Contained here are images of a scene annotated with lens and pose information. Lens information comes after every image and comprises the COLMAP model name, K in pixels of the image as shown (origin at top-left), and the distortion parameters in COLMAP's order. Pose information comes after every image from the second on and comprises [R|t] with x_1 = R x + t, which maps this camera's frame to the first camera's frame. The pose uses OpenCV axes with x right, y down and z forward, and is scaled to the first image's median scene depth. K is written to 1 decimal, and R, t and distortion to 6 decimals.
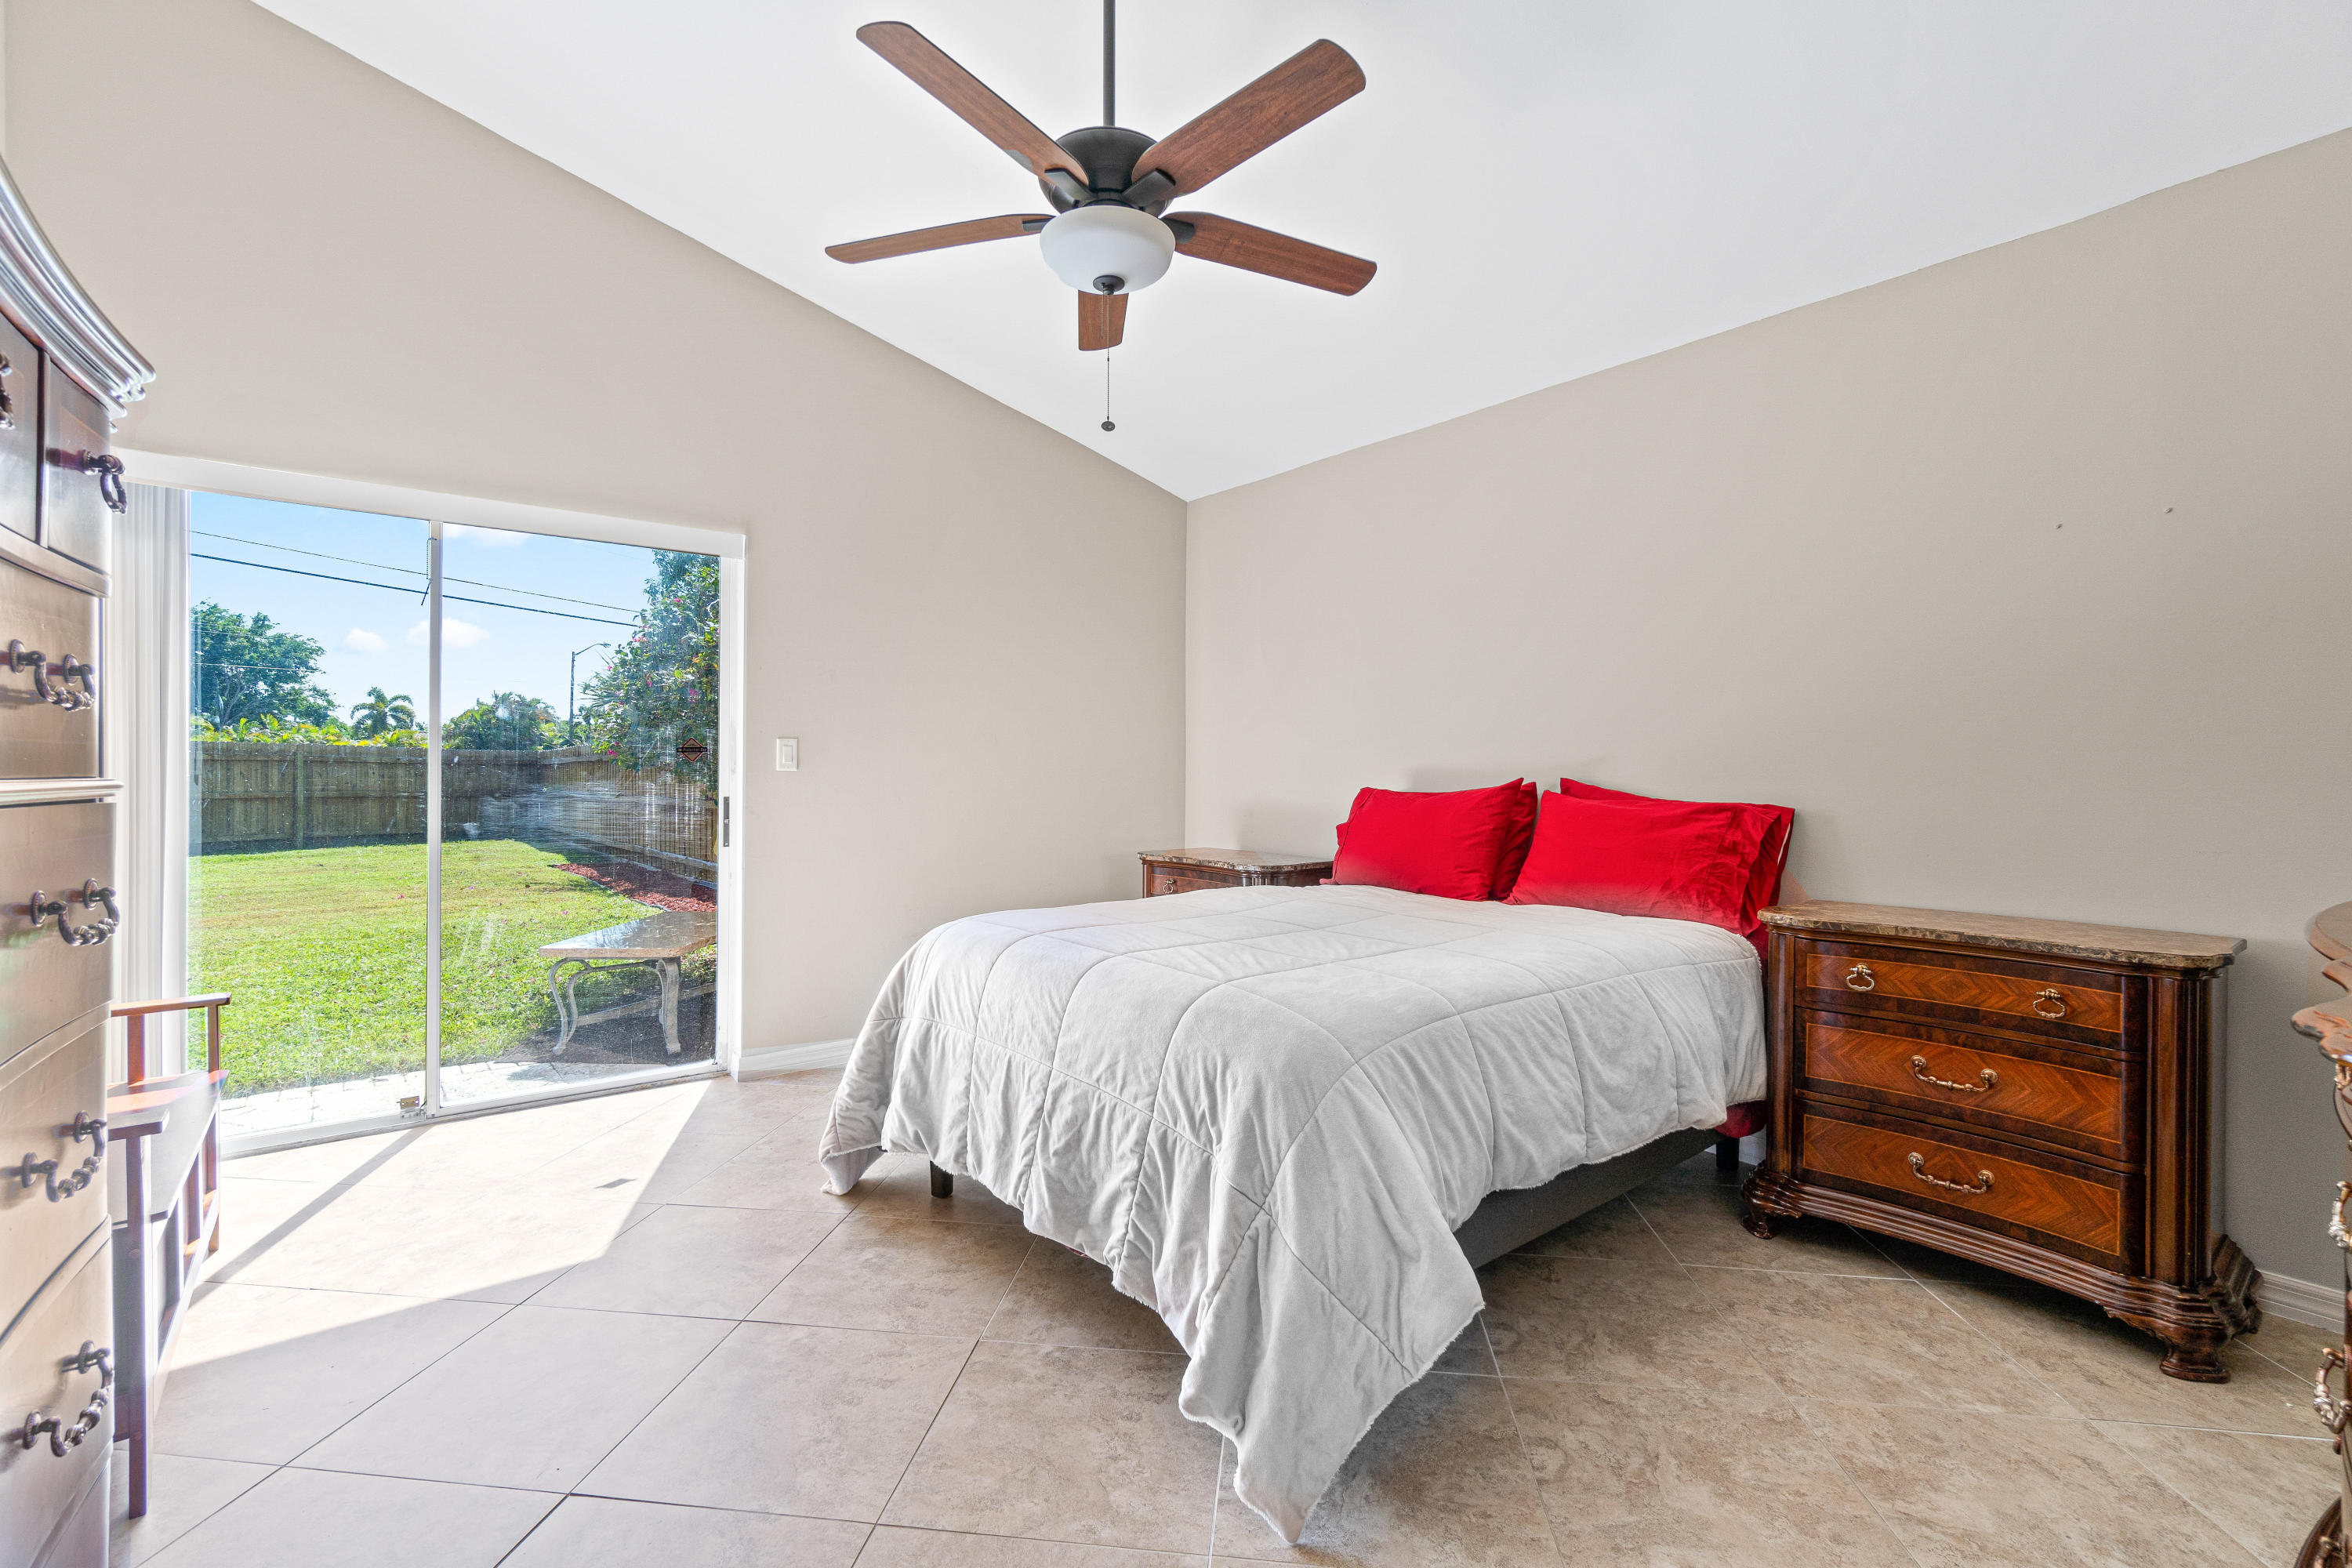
lens RADIAL K [[1017.9, 0, 1176.6], [0, 1017.9, 779.6], [0, 0, 1]] dist [0.000104, 0.000054]
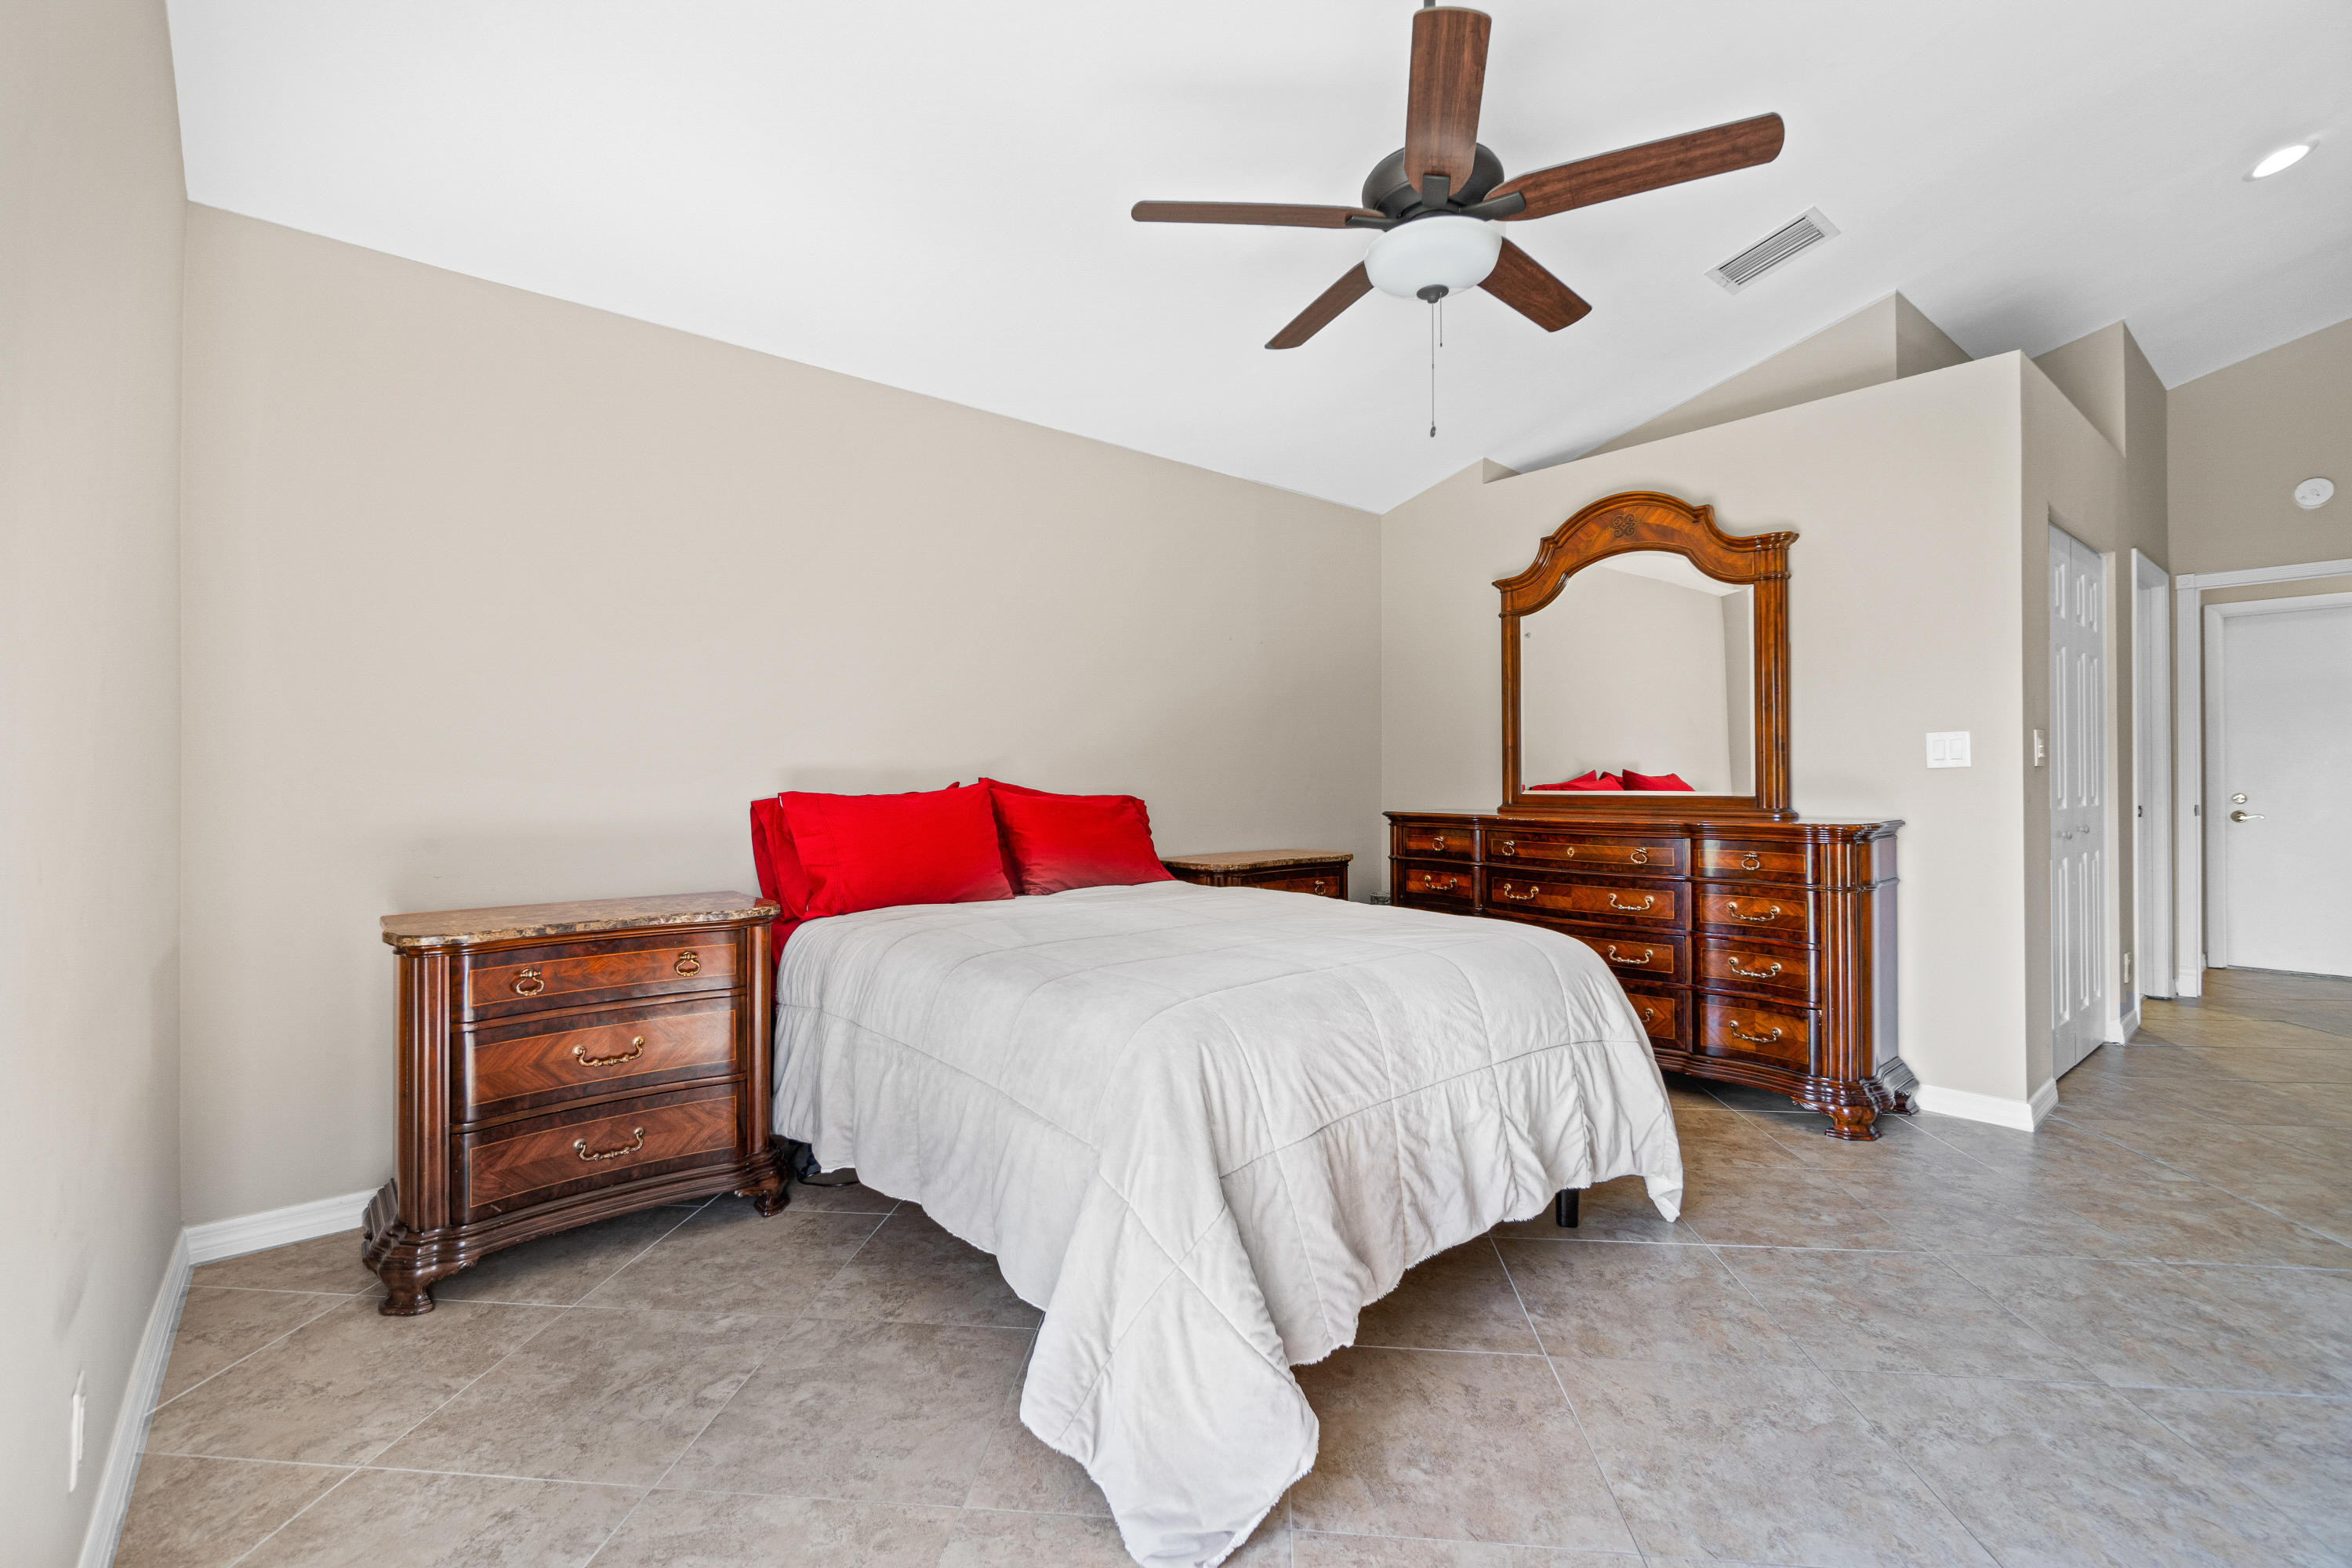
lens RADIAL K [[1017.7, 0, 1171.5], [0, 1017.7, 769.5], [0, 0, 1]] dist [-0.003068, 0.000889]
pose [[-0.032164, 0.003315, 0.999477, -1.036051], [0.011837, 0.999926, -0.002936, -0.003612], [-0.999413, 0.011736, -0.032201, 1.250031]]
